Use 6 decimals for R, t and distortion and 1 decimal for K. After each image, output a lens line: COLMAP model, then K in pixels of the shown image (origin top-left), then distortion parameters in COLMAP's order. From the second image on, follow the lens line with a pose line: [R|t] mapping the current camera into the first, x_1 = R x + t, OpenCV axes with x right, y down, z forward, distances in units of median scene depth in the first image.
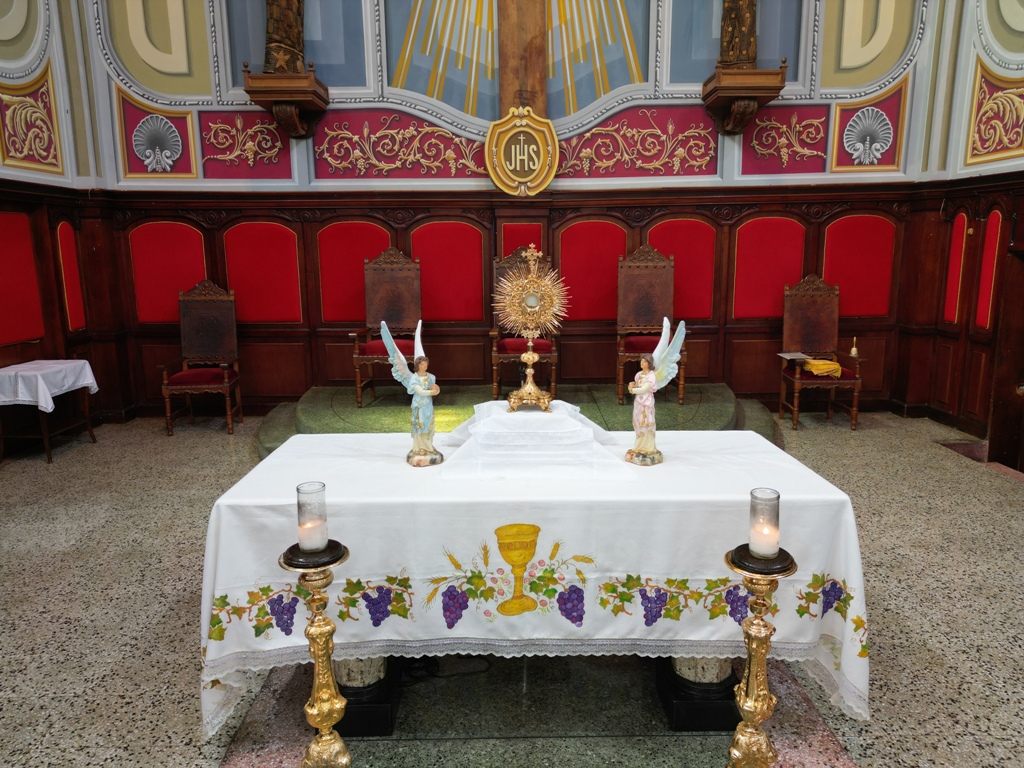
lens RADIAL K [[717.3, 0, 512.0], [0, 717.3, 384.0], [0, 0, 1]] dist [0.086946, -0.097039]
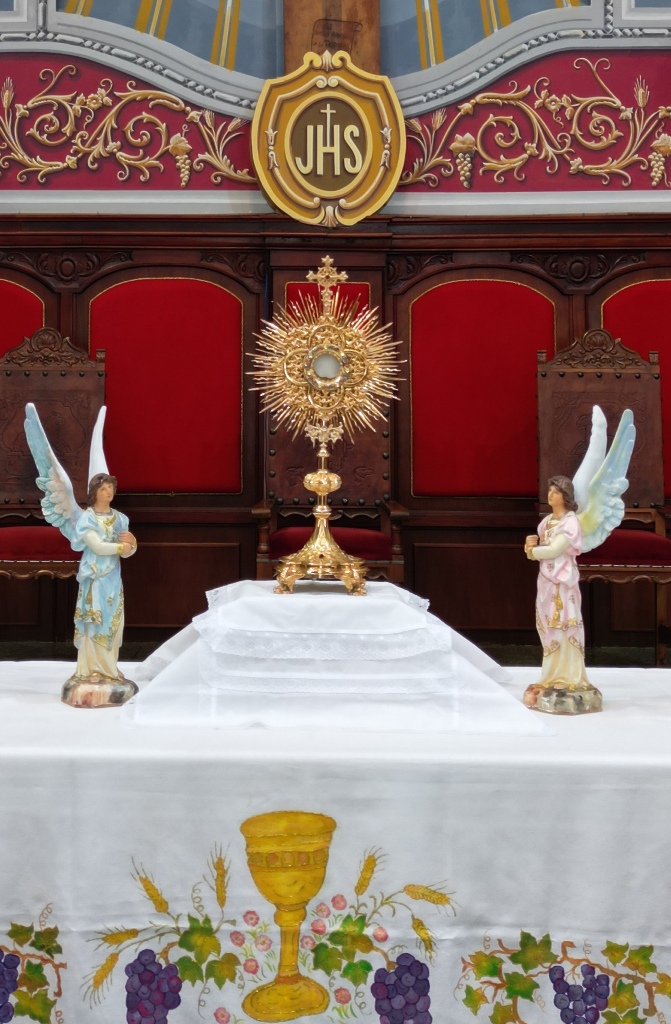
lens RADIAL K [[1693.3, 0, 263.4], [0, 1693.3, 272.0], [0, 0, 1]] dist [0.175137, -0.462371]
pose [[0.999404, 0.010337, -0.032943, 0.008835], [-0.018233, 0.968247, -0.249330, 0.047131], [0.029320, 0.249782, 0.967858, -0.068413]]
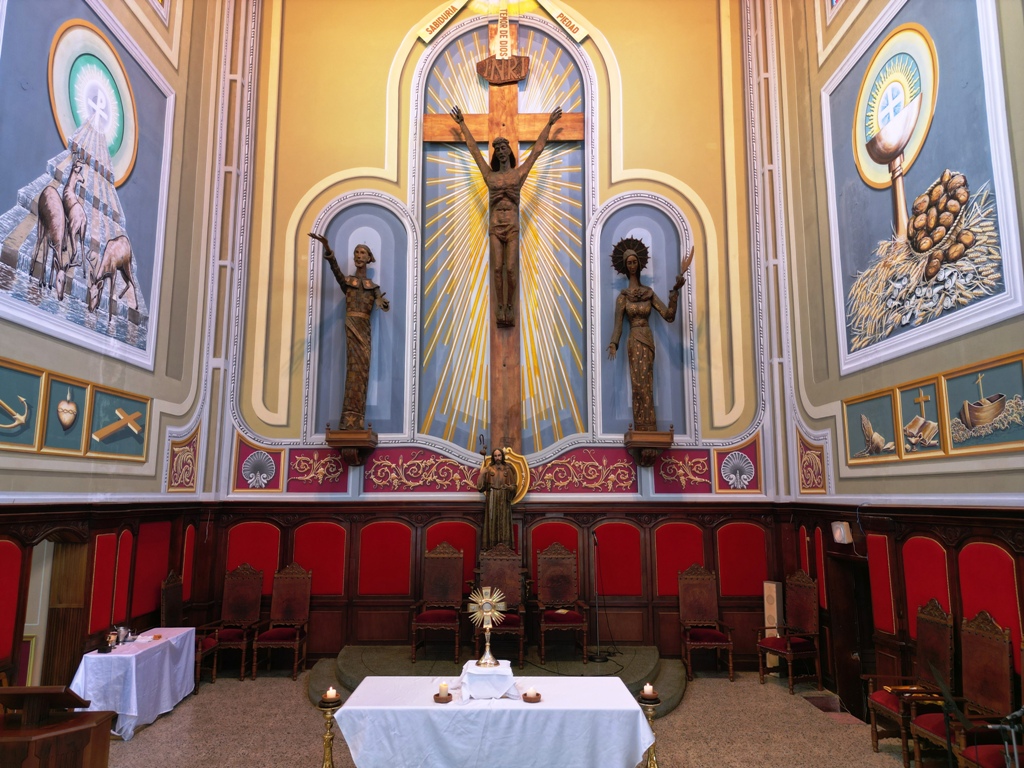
lens RADIAL K [[717.3, 0, 512.0], [0, 717.3, 384.0], [0, 0, 1]] dist [0.086946, -0.097039]
pose [[0.999940, 0.010940, -0.001106, 0.028730], [-0.010683, 0.942785, -0.333229, -0.008836], [-0.002603, 0.333221, 0.942845, -0.466123]]
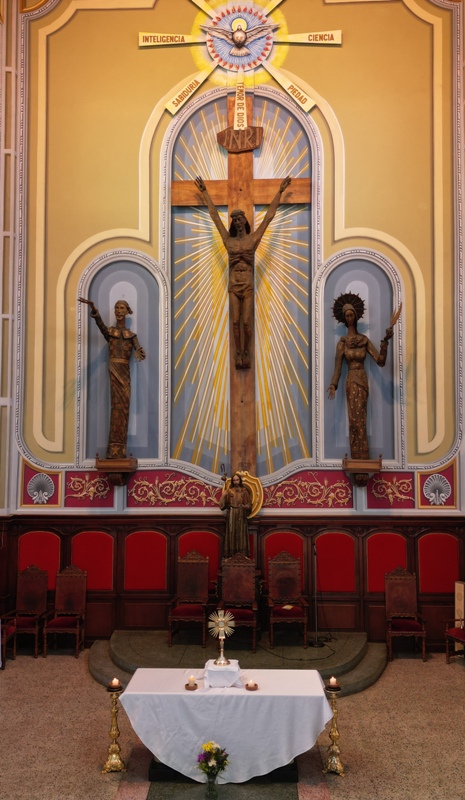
lens RADIAL K [[747.3, 0, 242.2], [0, 747.3, 398.5], [0, 0, 1]] dist [0.136055, -0.256696]
pose [[0.999450, 0.007498, -0.032304, 0.072958], [-0.015251, 0.968906, -0.246959, -0.096403], [0.029448, 0.247316, 0.968487, -0.887202]]
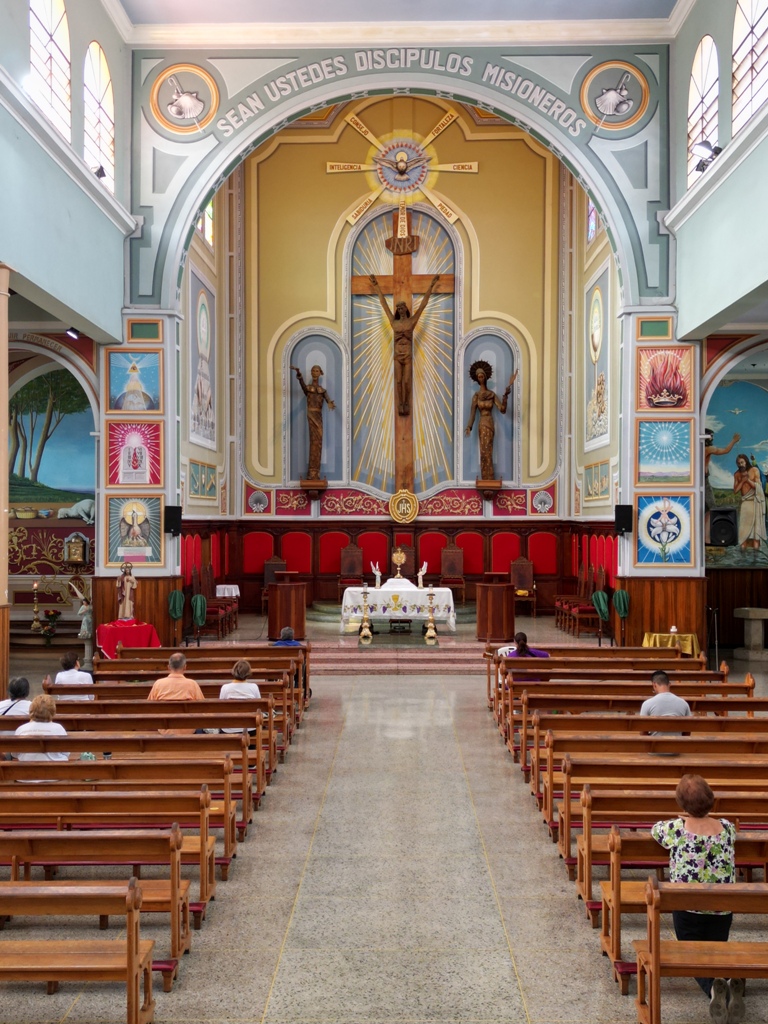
lens RADIAL K [[1151.1, 0, 384.0], [0, 1151.1, 512.0], [0, 0, 1]] dist [0.186207, -0.531431]
pose [[0.999457, 0.010068, -0.031367, 0.072384], [-0.015892, 0.981383, -0.191403, 0.477844], [0.028856, 0.191798, 0.981010, -3.000904]]
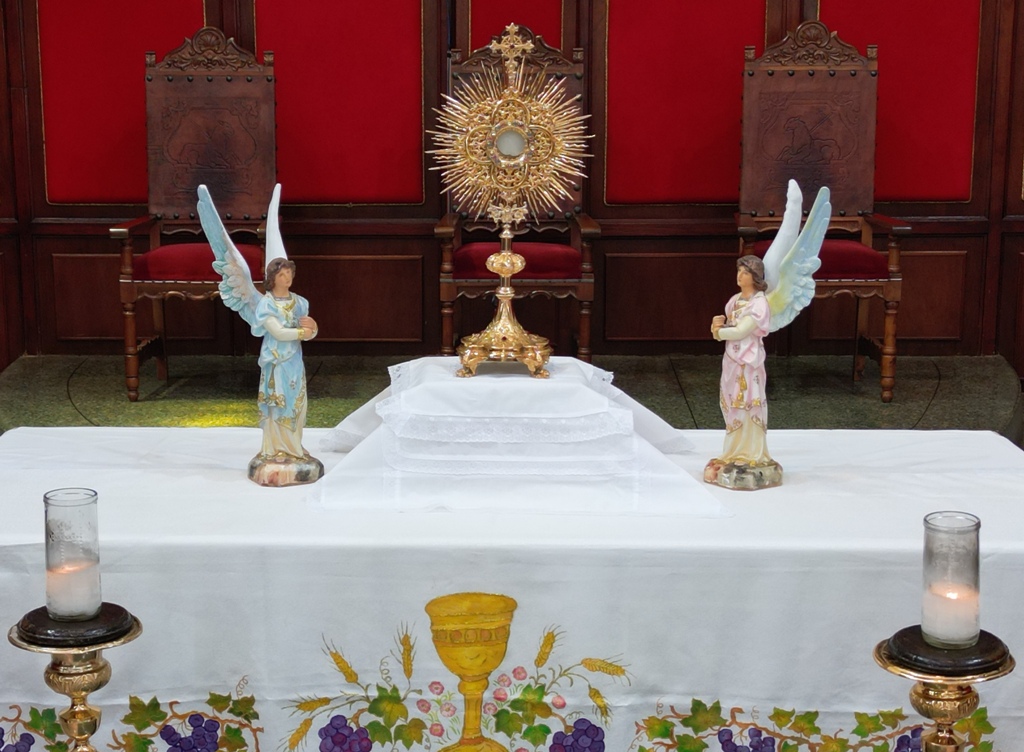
lens RADIAL K [[1841.3, 0, 420.3], [0, 1841.3, 413.0], [0, 0, 1]] dist [0.186806, -0.602830]
pose [[0.998919, 0.011266, -0.045103, 0.010150], [-0.010397, 0.999756, 0.019465, 0.016266], [0.045311, -0.018975, 0.998793, -0.097462]]
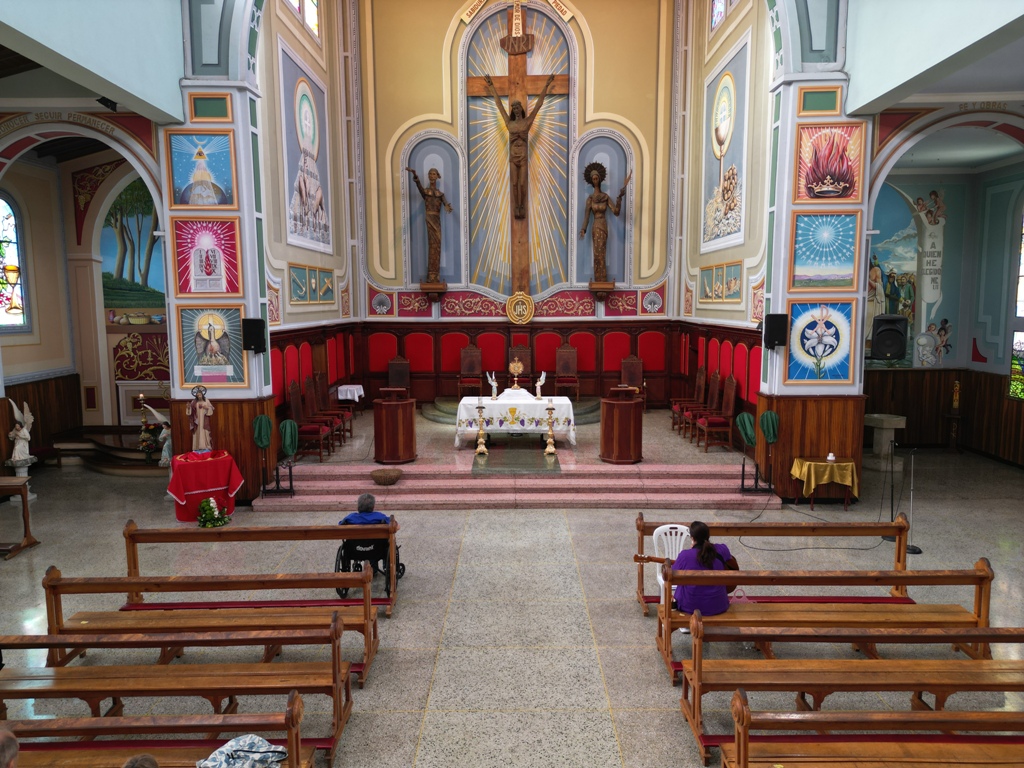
lens RADIAL K [[717.3, 0, 512.0], [0, 717.3, 384.0], [0, 0, 1]] dist [0.086946, -0.097039]
pose [[0.999736, 0.006041, -0.022161, 0.044861], [-0.007573, 0.997539, -0.069709, 0.141827], [0.021686, 0.069859, 0.997321, -1.629135]]
